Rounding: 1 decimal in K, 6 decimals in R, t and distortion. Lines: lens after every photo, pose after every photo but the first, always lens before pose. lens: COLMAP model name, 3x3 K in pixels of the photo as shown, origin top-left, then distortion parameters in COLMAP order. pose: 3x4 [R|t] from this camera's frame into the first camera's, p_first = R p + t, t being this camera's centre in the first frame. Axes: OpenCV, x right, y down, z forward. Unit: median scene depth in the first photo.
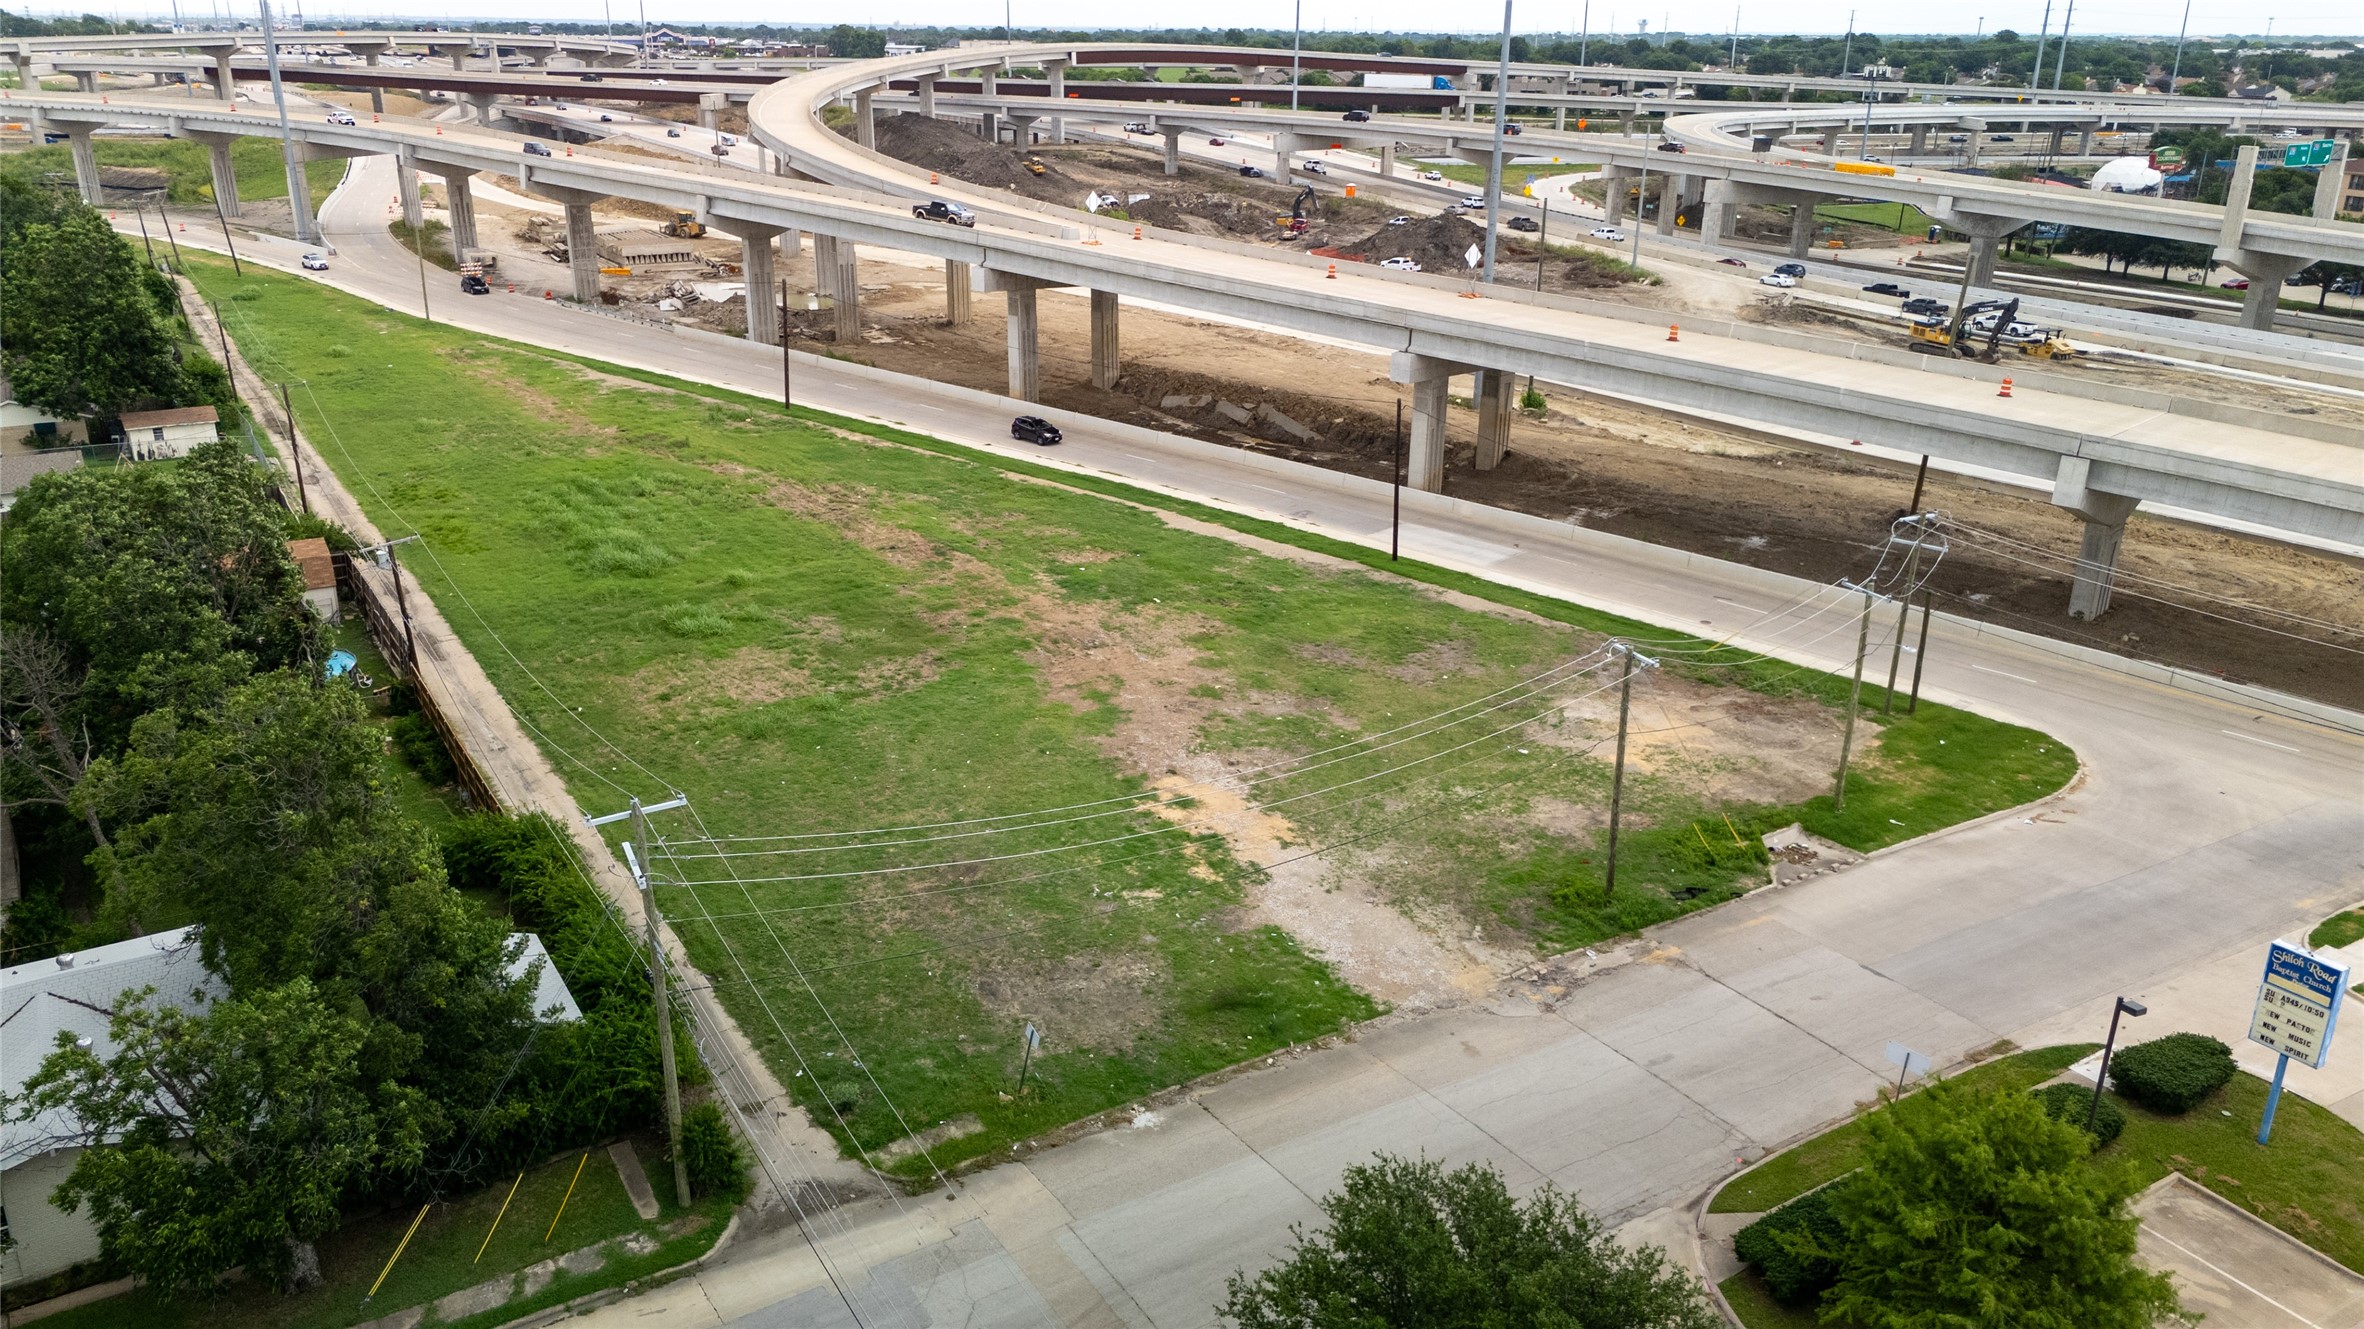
lens RADIAL K [[1739.6, 0, 1177.6], [0, 1739.6, 661.5], [0, 0, 1]] dist [0.094730, -0.101130]
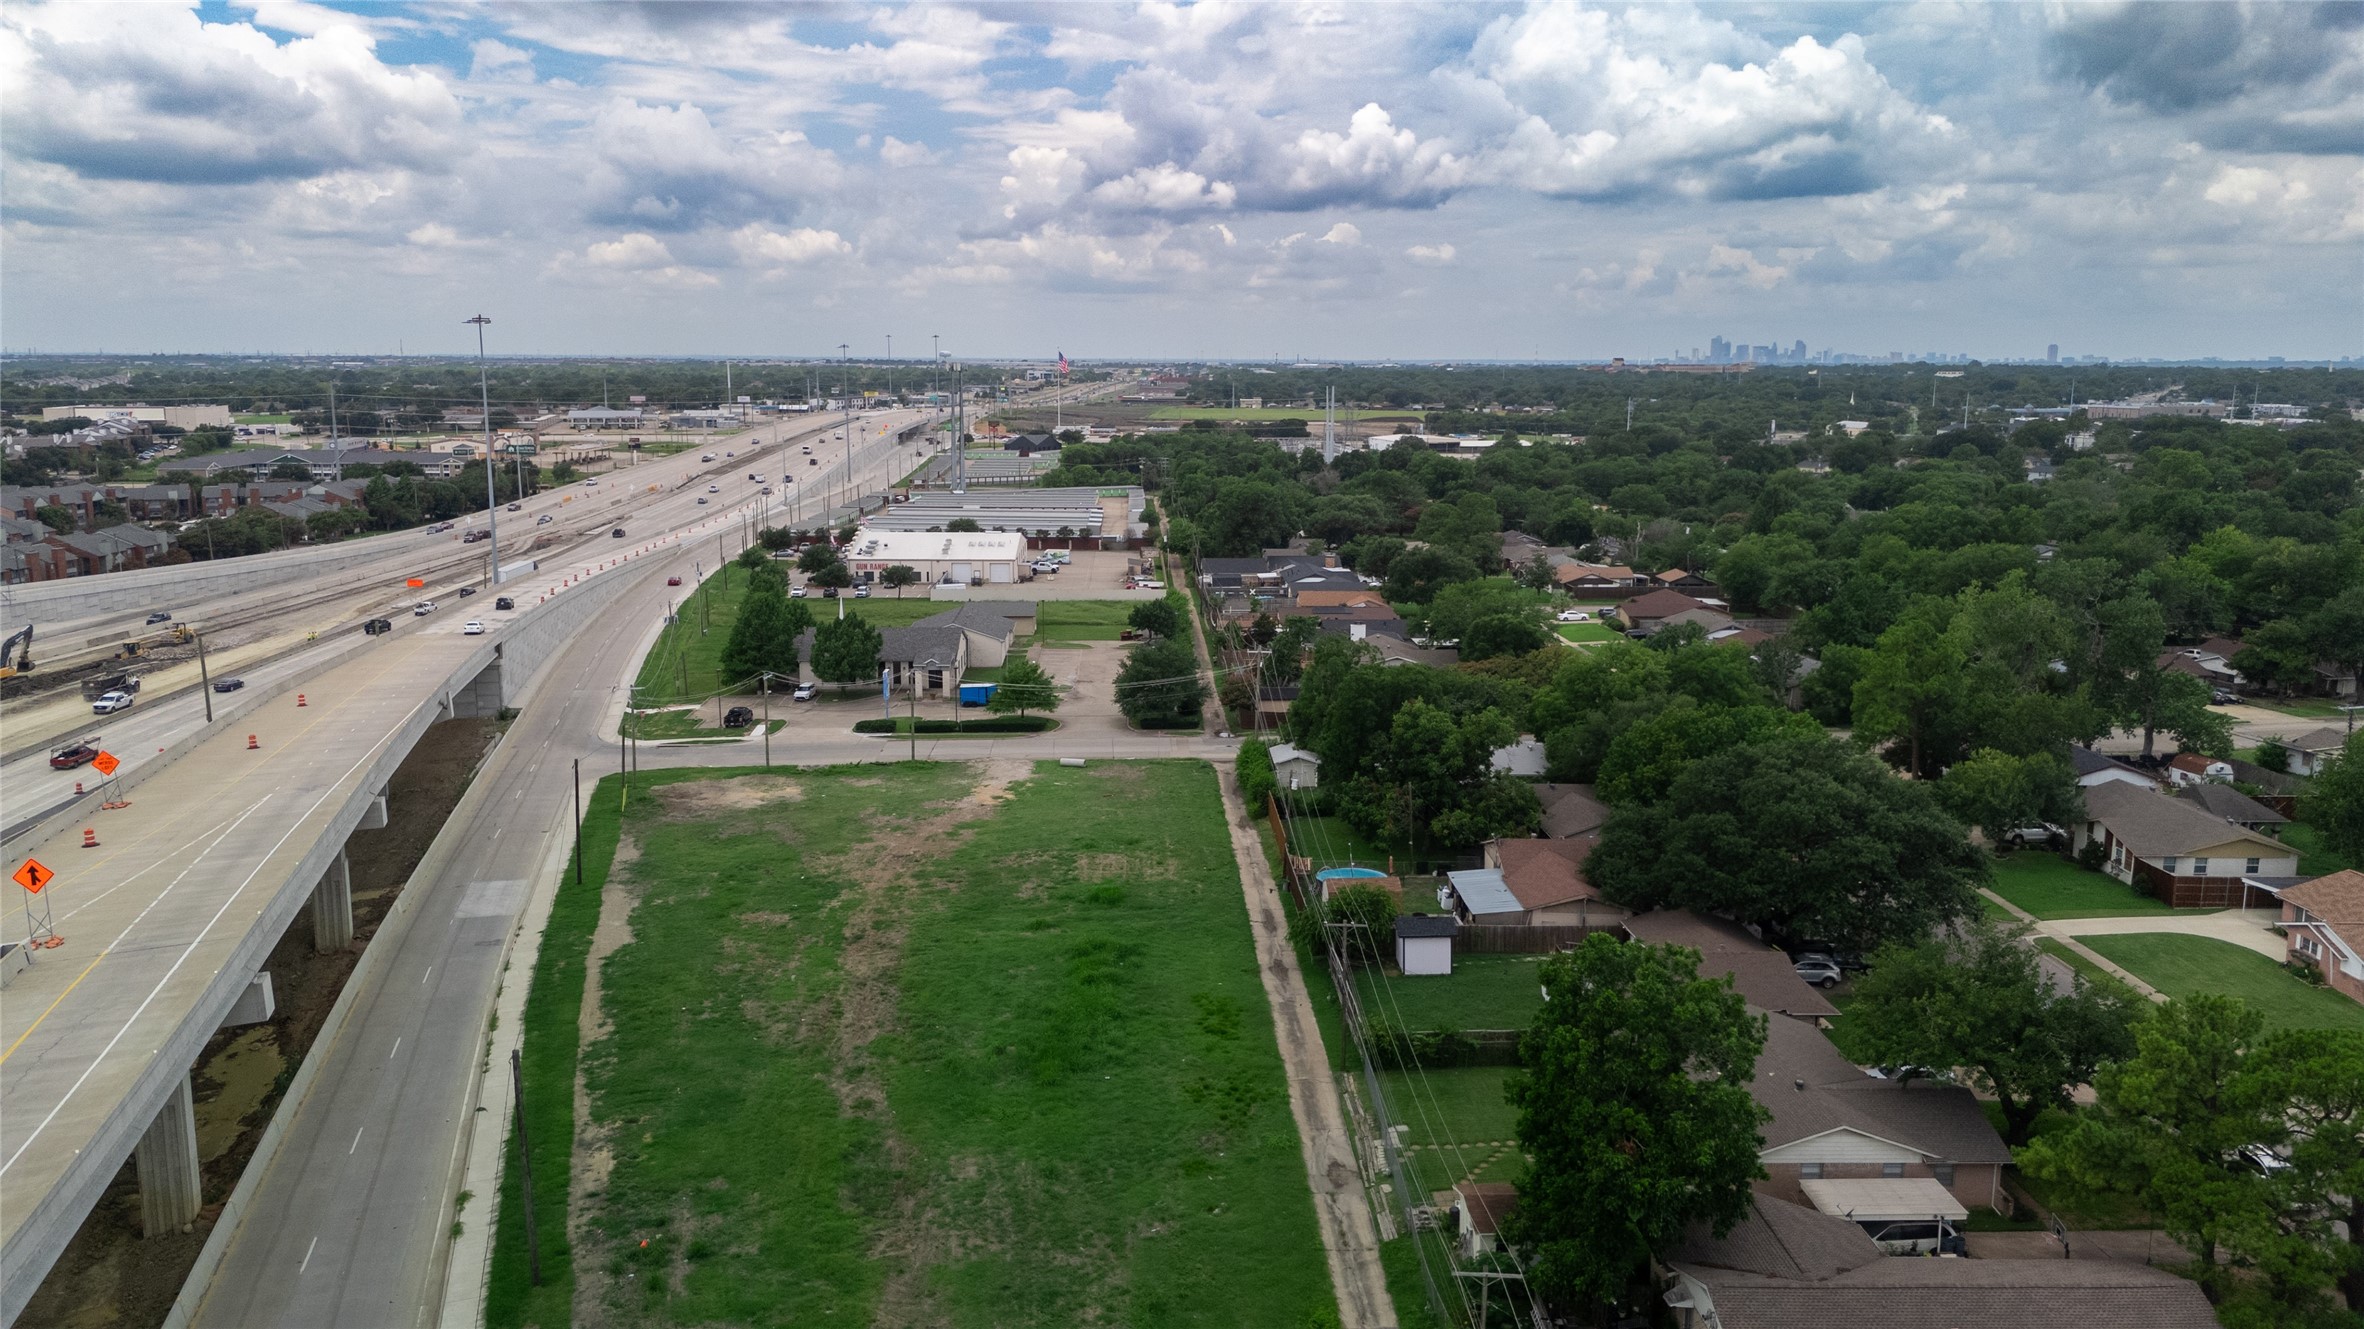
lens RADIAL K [[1743.1, 0, 1177.2], [0, 1743.1, 658.6], [0, 0, 1]] dist [0.086302, -0.093454]
pose [[-0.860413, -0.098567, 0.499973, -1.029712], [0.163776, 0.875581, 0.454461, -0.838907], [-0.482562, 0.472908, -0.737219, 1.946985]]
